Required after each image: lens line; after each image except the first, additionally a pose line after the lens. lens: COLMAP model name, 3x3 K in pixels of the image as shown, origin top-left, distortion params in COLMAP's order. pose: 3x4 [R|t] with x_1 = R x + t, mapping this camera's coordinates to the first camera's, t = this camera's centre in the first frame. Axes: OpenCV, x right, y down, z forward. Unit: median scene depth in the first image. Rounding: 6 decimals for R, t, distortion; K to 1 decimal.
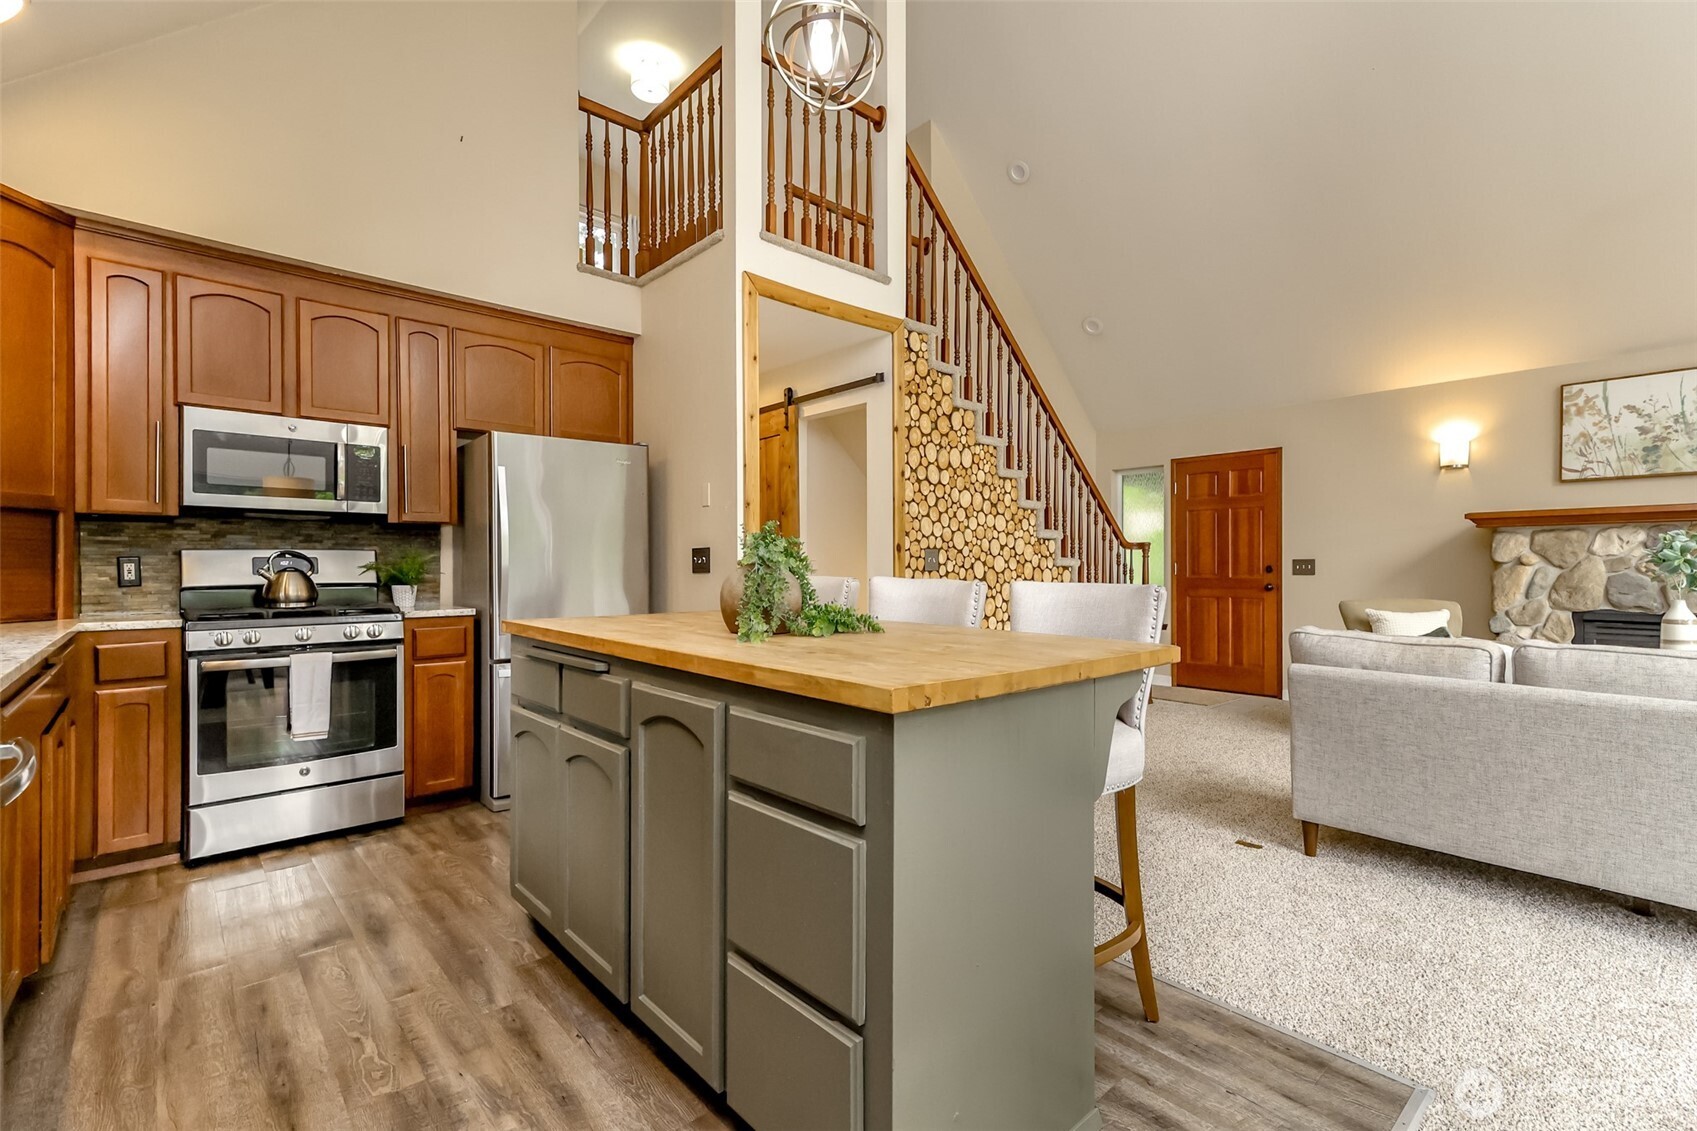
lens RADIAL K [[762.9, 0, 857.3], [0, 762.9, 566.7], [0, 0, 1]] dist [0.026623, -0.000188]
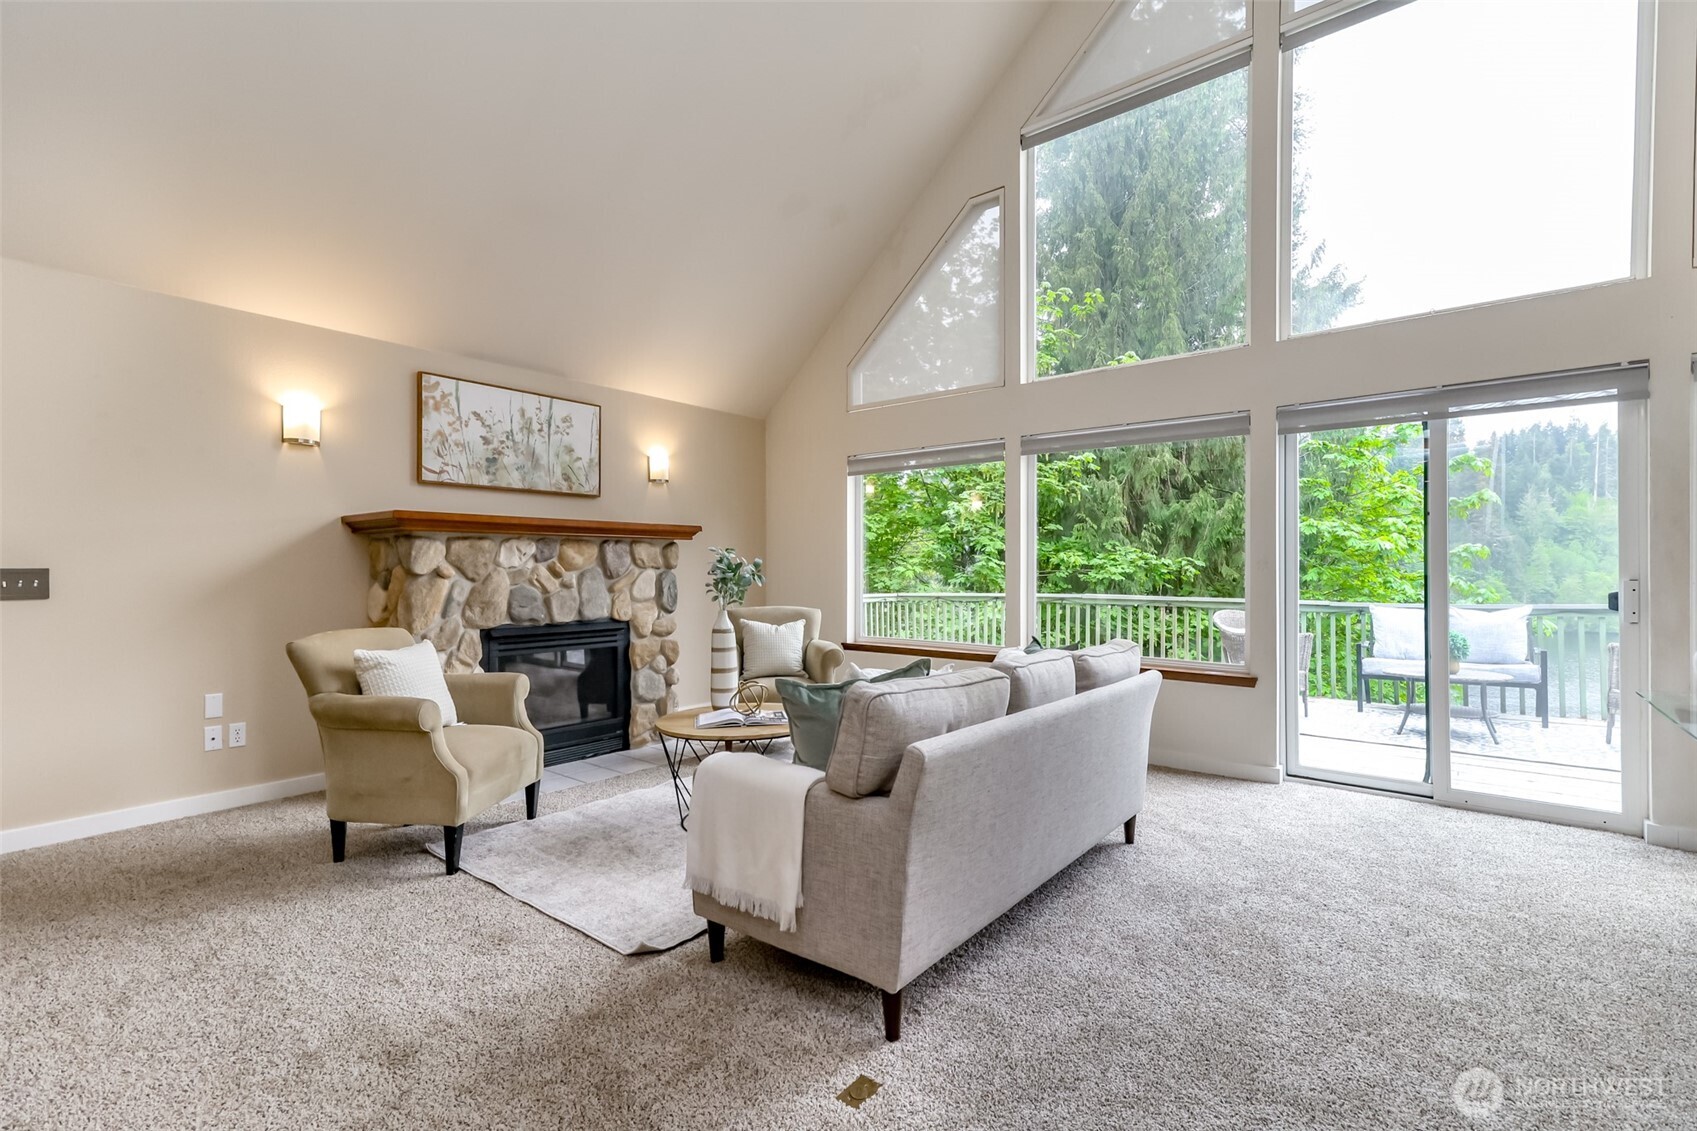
lens RADIAL K [[762.9, 0, 857.3], [0, 762.9, 566.7], [0, 0, 1]] dist [0.026623, -0.000188]
pose [[-0.156949, 0.003612, 0.987600, -0.029478], [0.002566, 0.999991, -0.003249, -0.011010], [-0.987603, 0.002024, -0.156957, 0.733435]]
